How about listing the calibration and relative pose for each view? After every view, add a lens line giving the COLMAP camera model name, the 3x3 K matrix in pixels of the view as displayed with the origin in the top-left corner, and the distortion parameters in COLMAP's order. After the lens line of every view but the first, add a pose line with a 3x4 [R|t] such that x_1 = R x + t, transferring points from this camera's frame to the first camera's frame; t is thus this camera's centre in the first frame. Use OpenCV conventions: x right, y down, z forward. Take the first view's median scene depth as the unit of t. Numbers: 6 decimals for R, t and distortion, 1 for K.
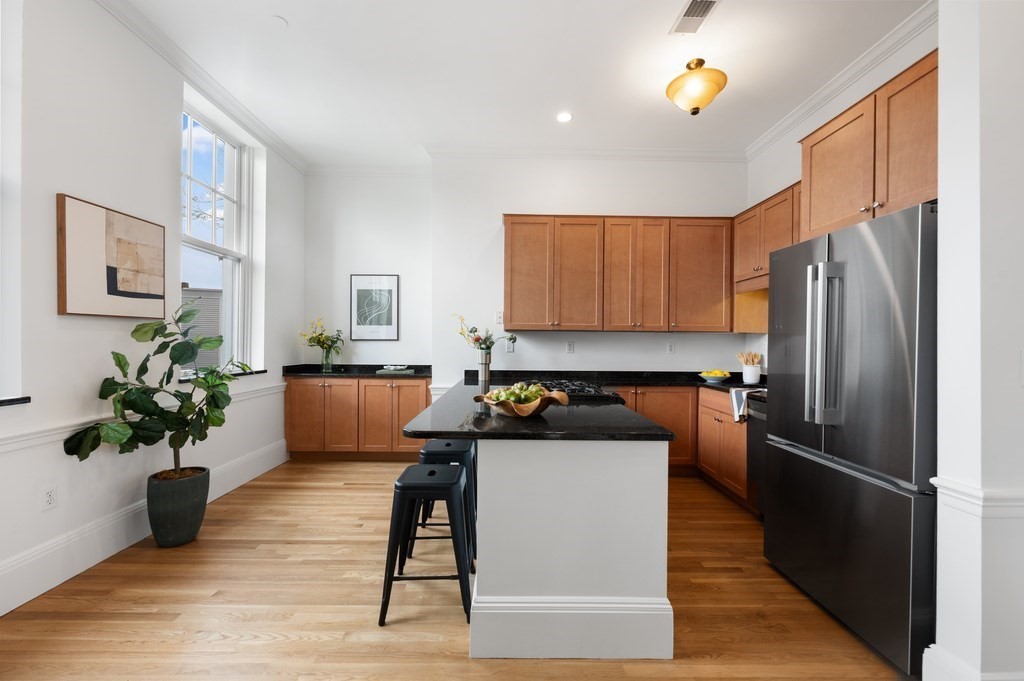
lens RADIAL K [[406.0, 0, 509.6], [0, 406.0, 343.5], [0, 0, 1]] dist [-0.001447, 0.000109]
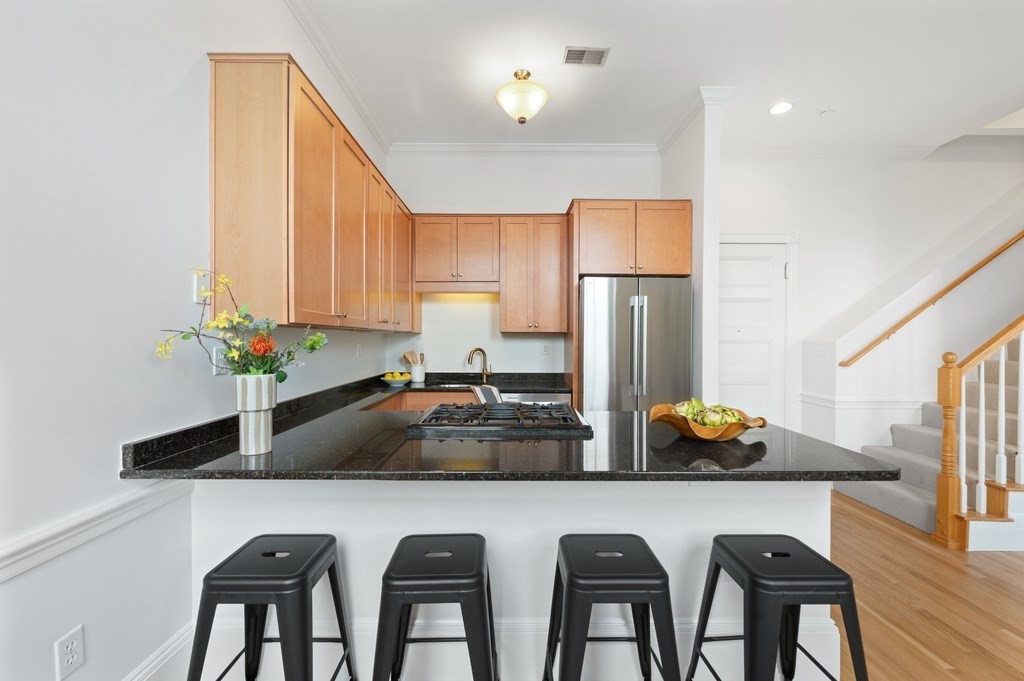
lens RADIAL K [[424.0, 0, 512.2], [0, 424.0, 342.3], [0, 0, 1]] dist [-0.001165, -0.000172]
pose [[0.002963, -0.017826, 0.999837, -0.468110], [-0.000317, 0.999841, 0.017827, -0.021443], [-0.999996, -0.000370, 0.002957, 0.759386]]
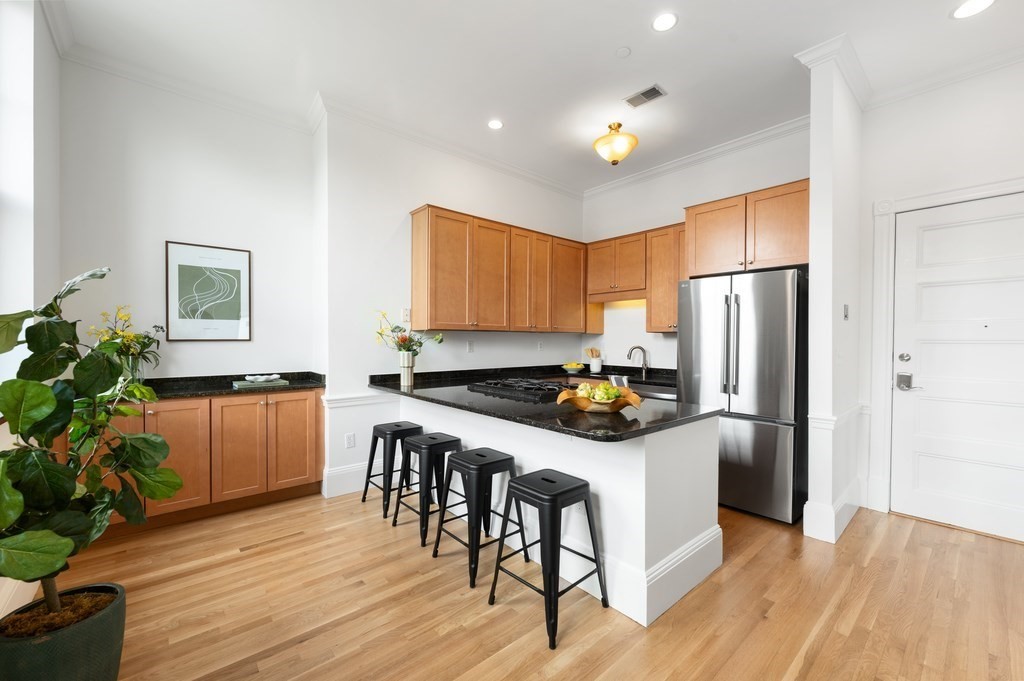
lens RADIAL K [[410.4, 0, 511.1], [0, 410.4, 342.4], [0, 0, 1]] dist [-0.003639, -0.000059]
pose [[0.762484, -0.010596, 0.646920, -0.476455], [0.003997, 0.999924, 0.011666, -0.014123], [-0.646995, -0.006309, 0.762468, 0.161653]]
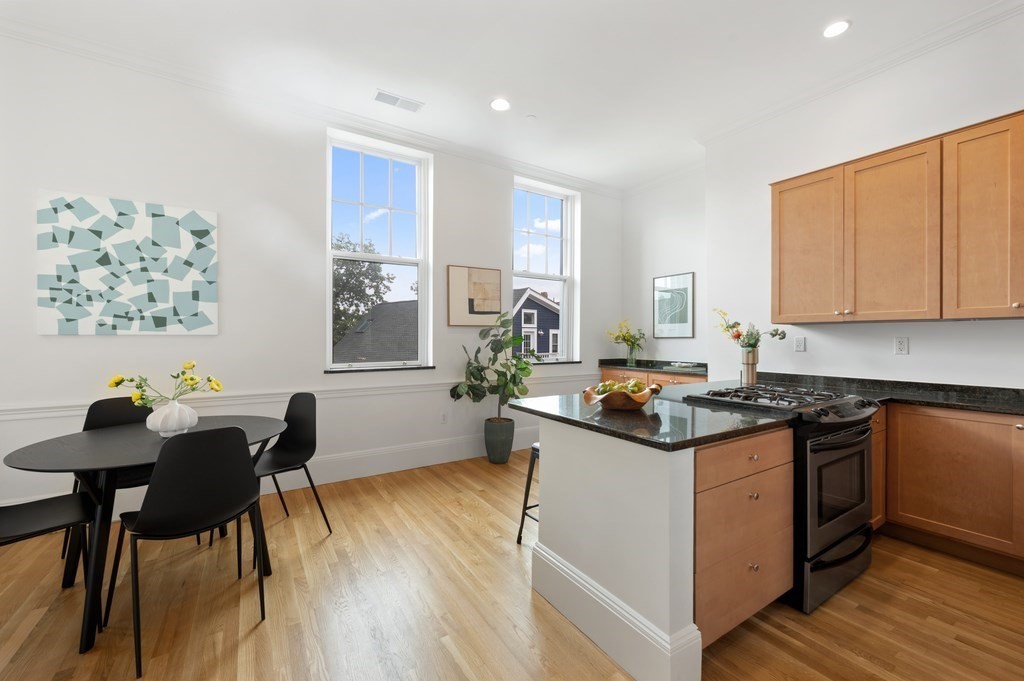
lens RADIAL K [[410.0, 0, 512.8], [0, 410.0, 337.5], [0, 0, 1]] dist [-0.000371, -0.000423]
pose [[0.530794, -0.009486, -0.847447, 0.412242], [-0.000533, 0.999933, -0.011527, 0.004112], [0.847500, 0.006570, 0.530754, 0.112520]]
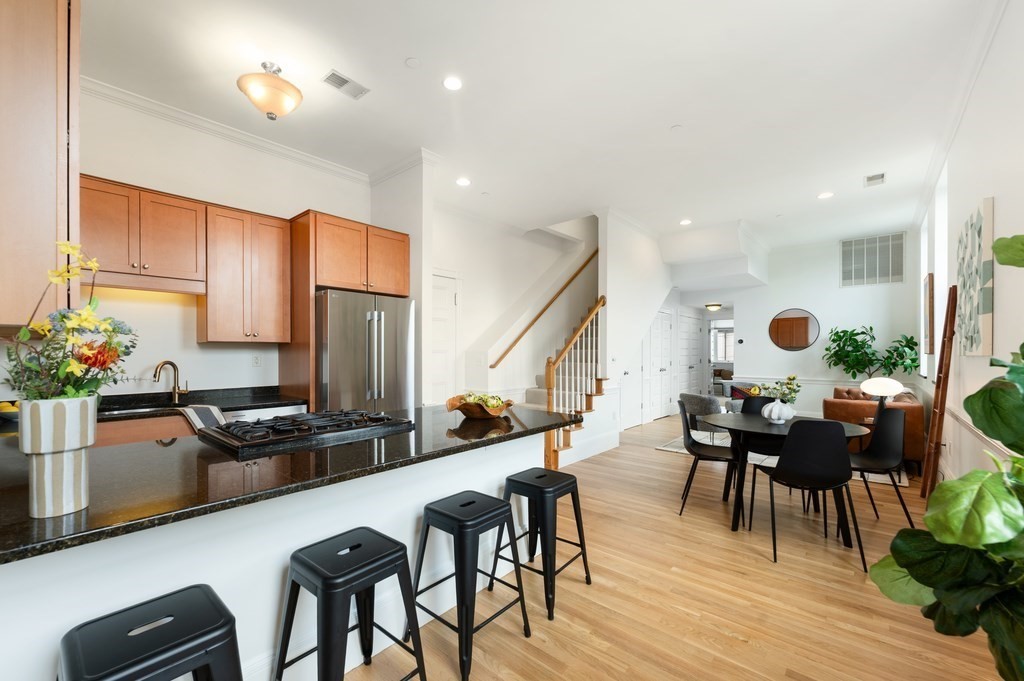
lens RADIAL K [[412.8, 0, 509.0], [0, 412.8, 351.7], [0, 0, 1]] dist [0.000088, -0.000050]
pose [[-0.747165, -0.010837, 0.664550, -0.465494], [-0.005838, 0.999935, 0.009743, -0.018366], [-0.664613, 0.003400, -0.747180, 1.011224]]
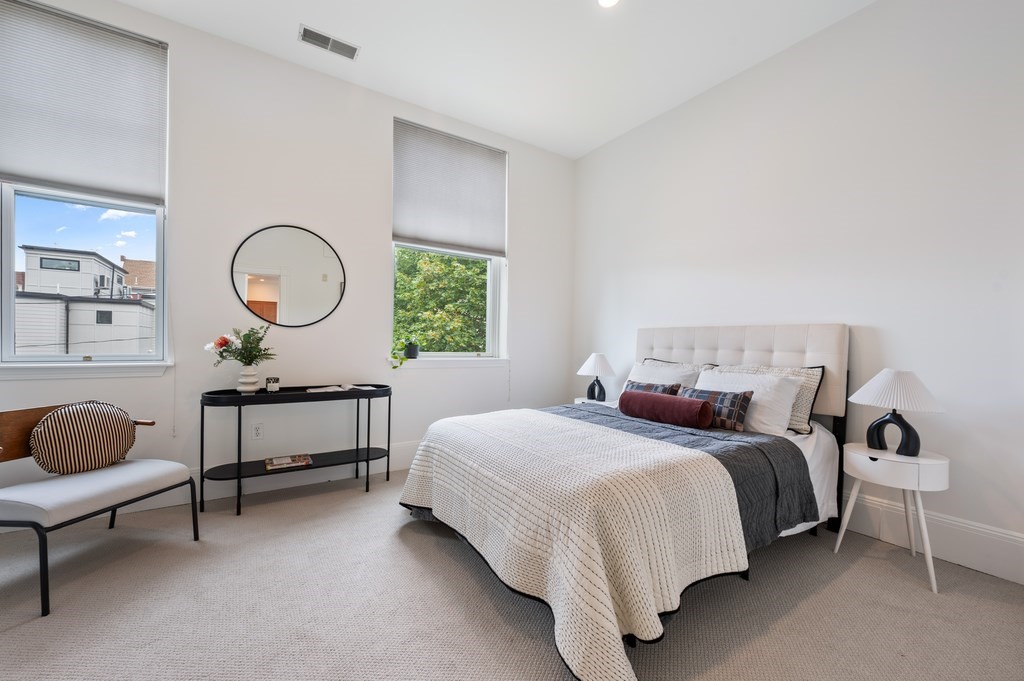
lens RADIAL K [[410.4, 0, 511.1], [0, 410.4, 342.4], [0, 0, 1]] dist [-0.003639, -0.000059]
pose [[-0.834988, -0.022137, -0.549823, 0.251310], [-0.022569, 0.999727, -0.005977, 0.046210], [0.549806, 0.007418, -0.835260, -1.848306]]
